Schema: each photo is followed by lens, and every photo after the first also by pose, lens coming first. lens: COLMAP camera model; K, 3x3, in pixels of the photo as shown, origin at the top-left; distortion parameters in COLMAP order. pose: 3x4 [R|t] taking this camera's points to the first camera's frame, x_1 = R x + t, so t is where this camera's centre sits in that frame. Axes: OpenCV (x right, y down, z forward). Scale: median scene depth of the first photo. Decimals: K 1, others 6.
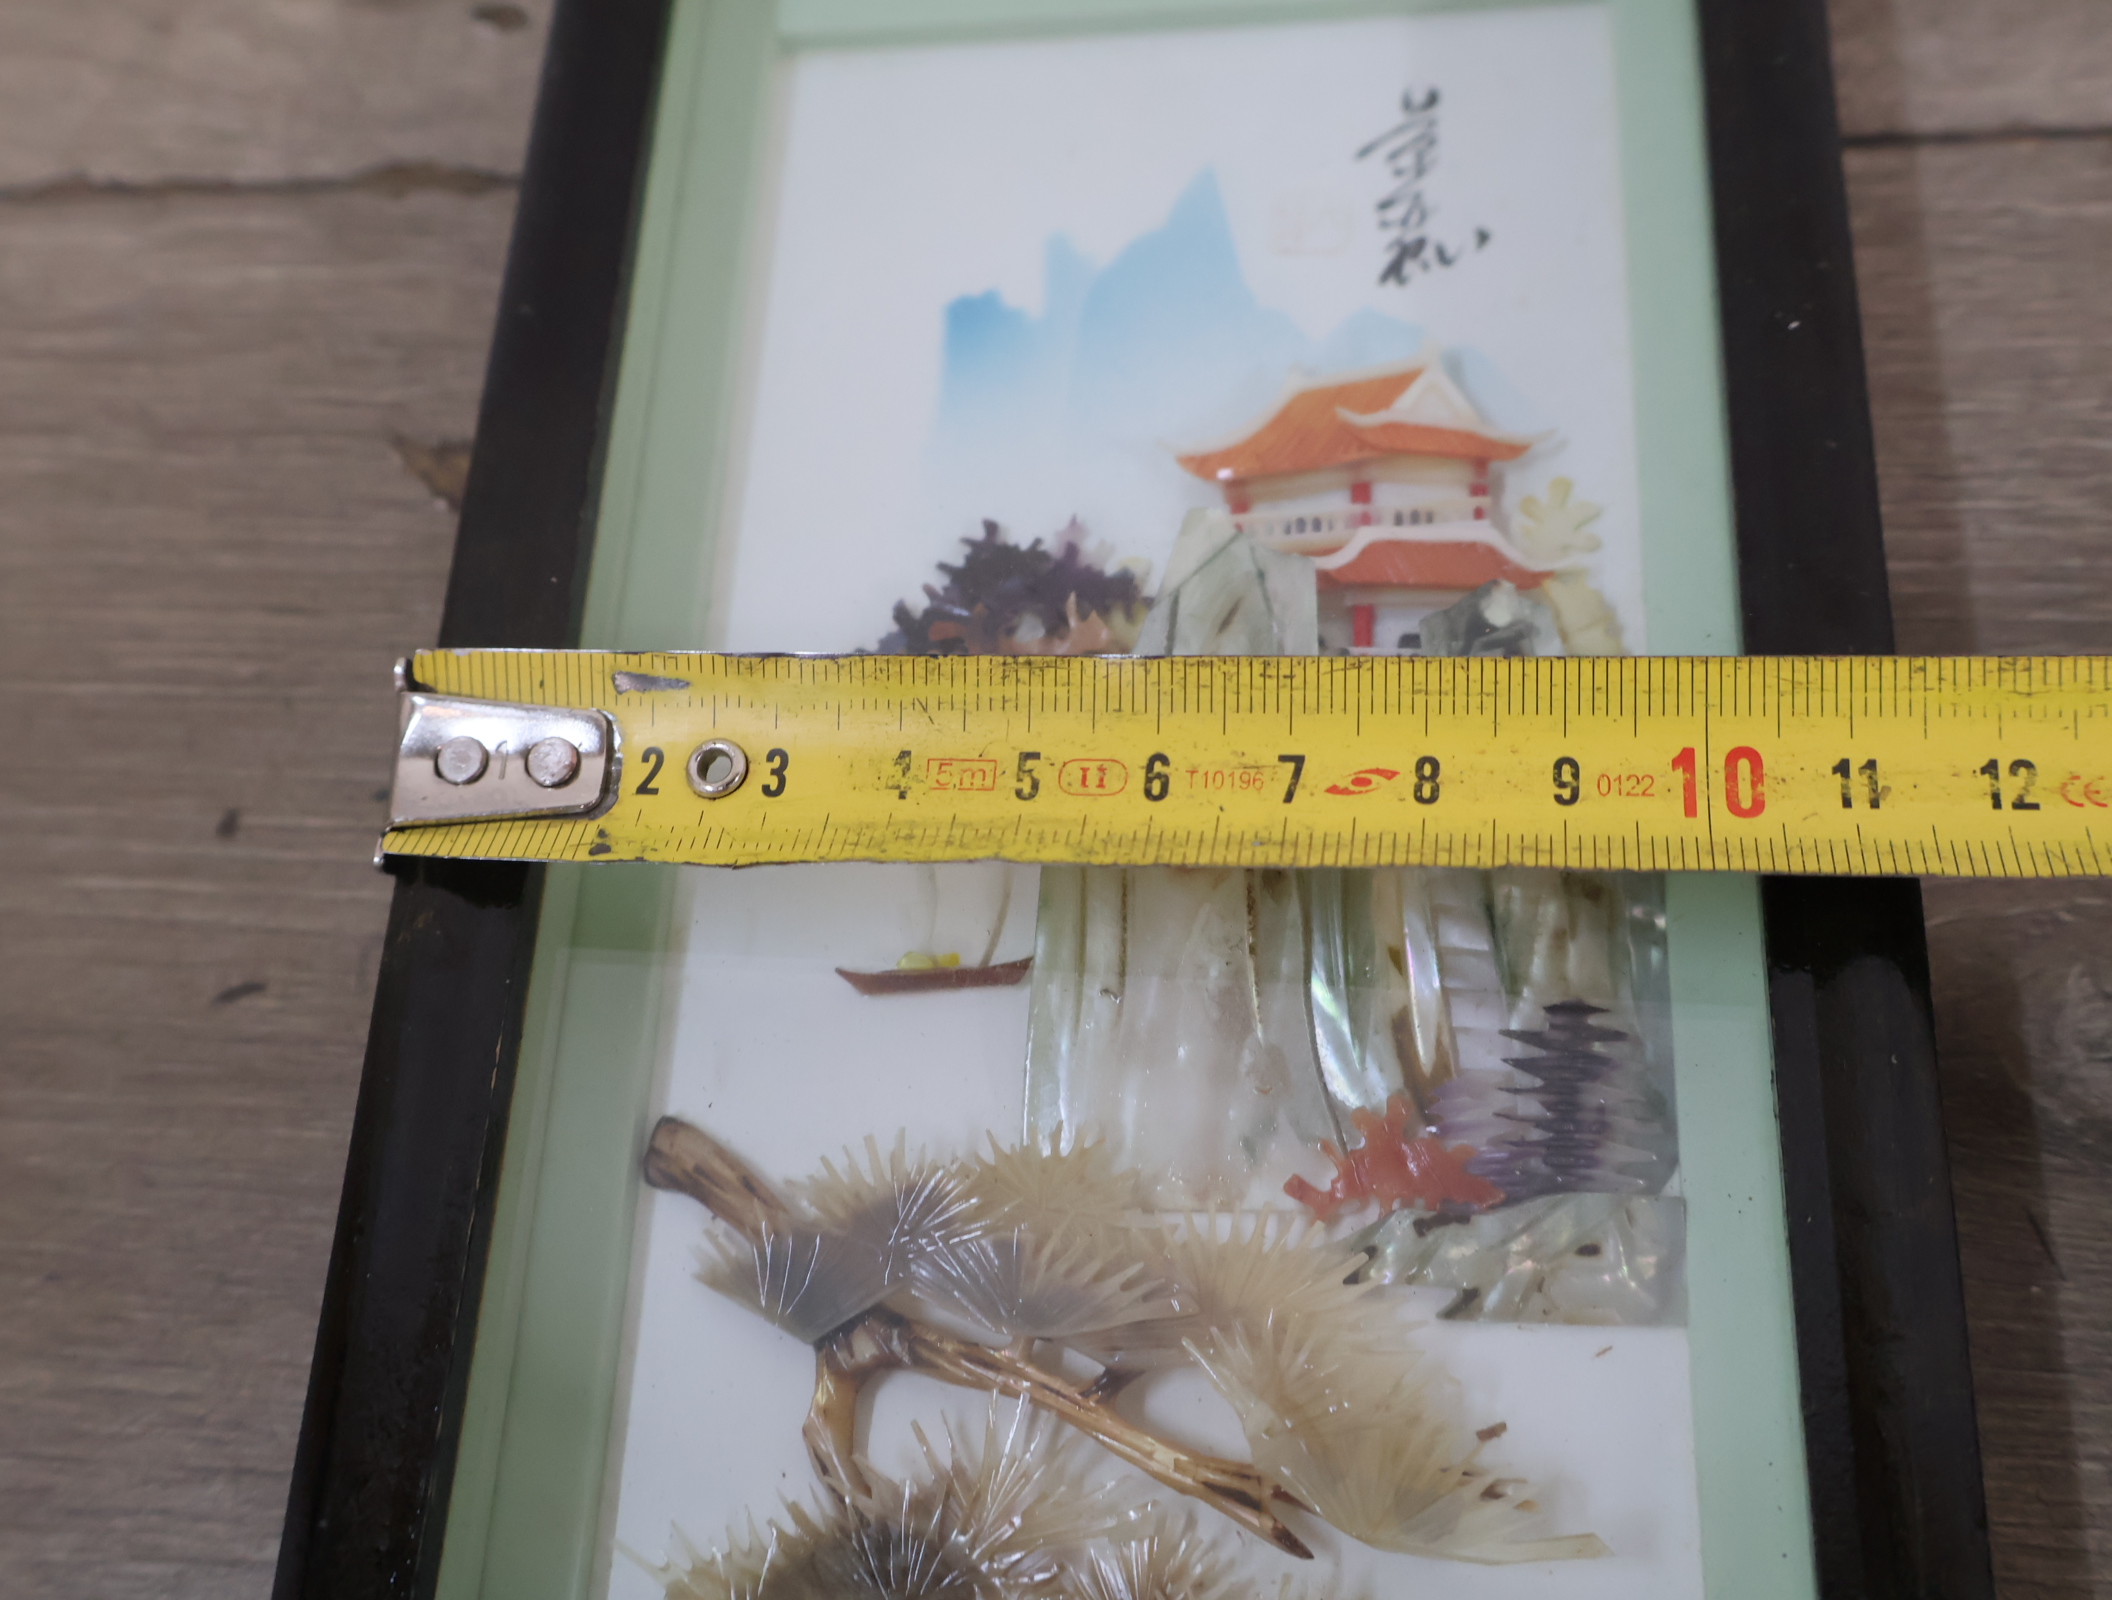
lens RADIAL K [[2403.8, 0, 1056.0], [0, 2403.8, 800.0], [0, 0, 1]] dist [0.027275, -0.009396]
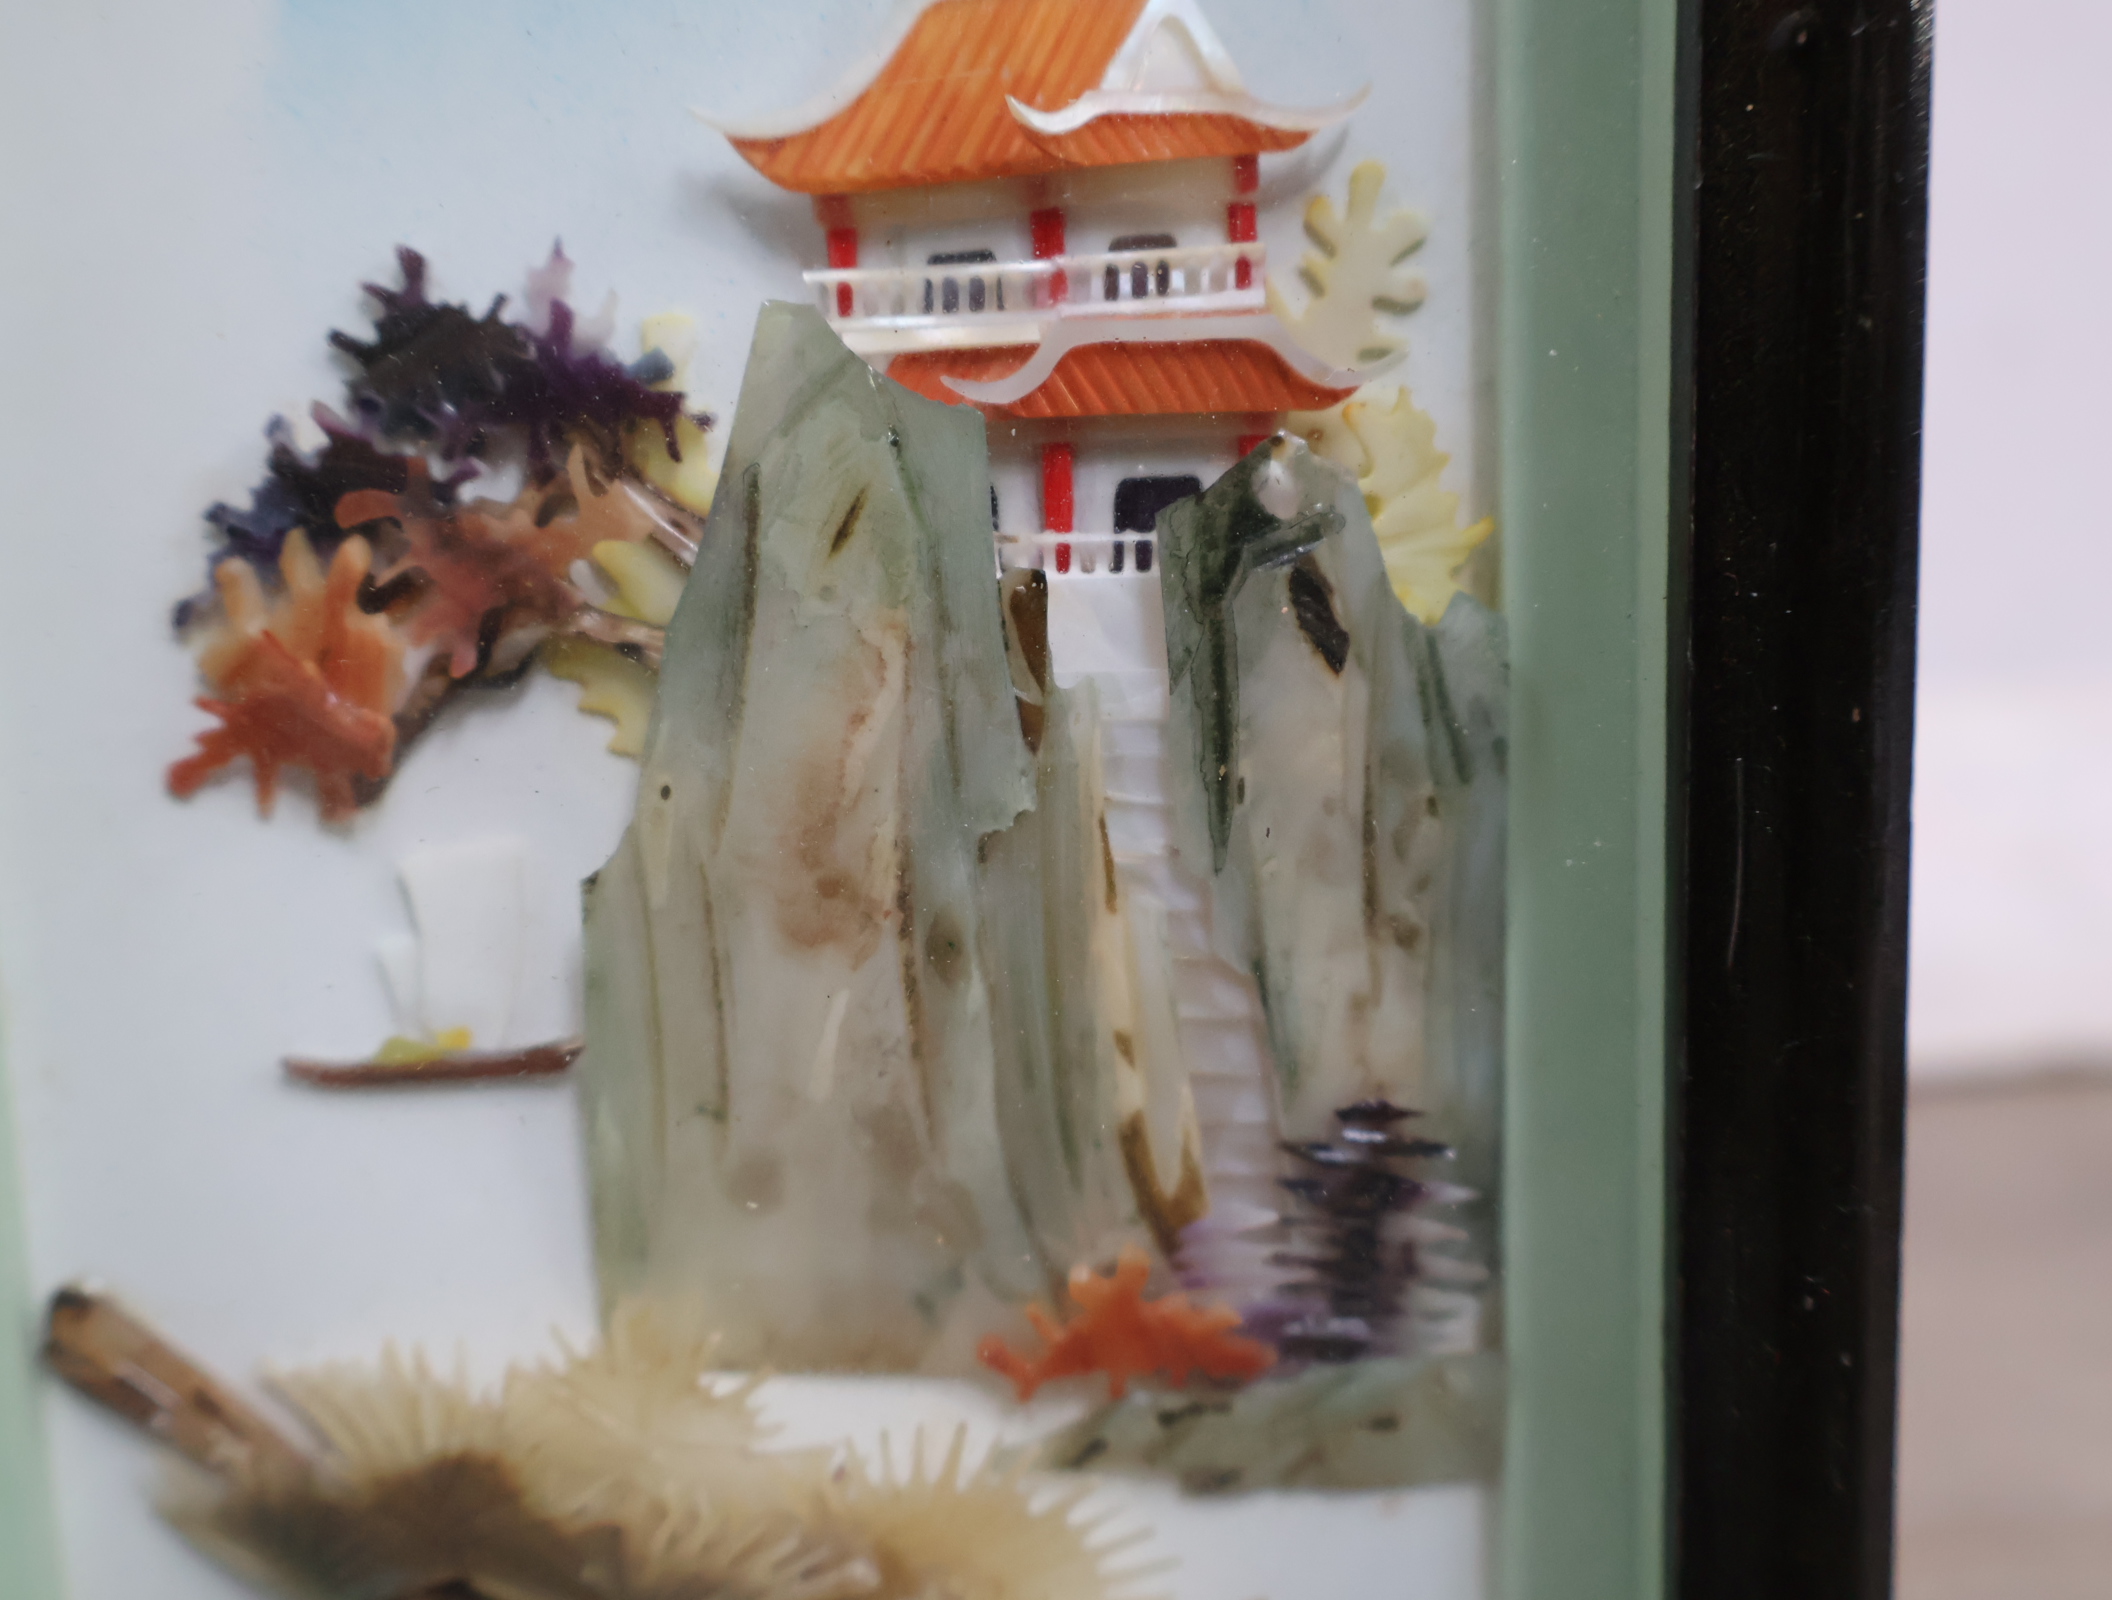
lens RADIAL K [[2385.0, 0, 1056.0], [0, 2385.0, 800.0], [0, 0, 1]] dist [0.021062, -0.014932]
pose [[0.979794, -0.111970, 0.165733, 0.016011], [-0.001191, 0.825333, 0.564645, -0.355579], [-0.200008, -0.553433, 0.808523, 0.463335]]
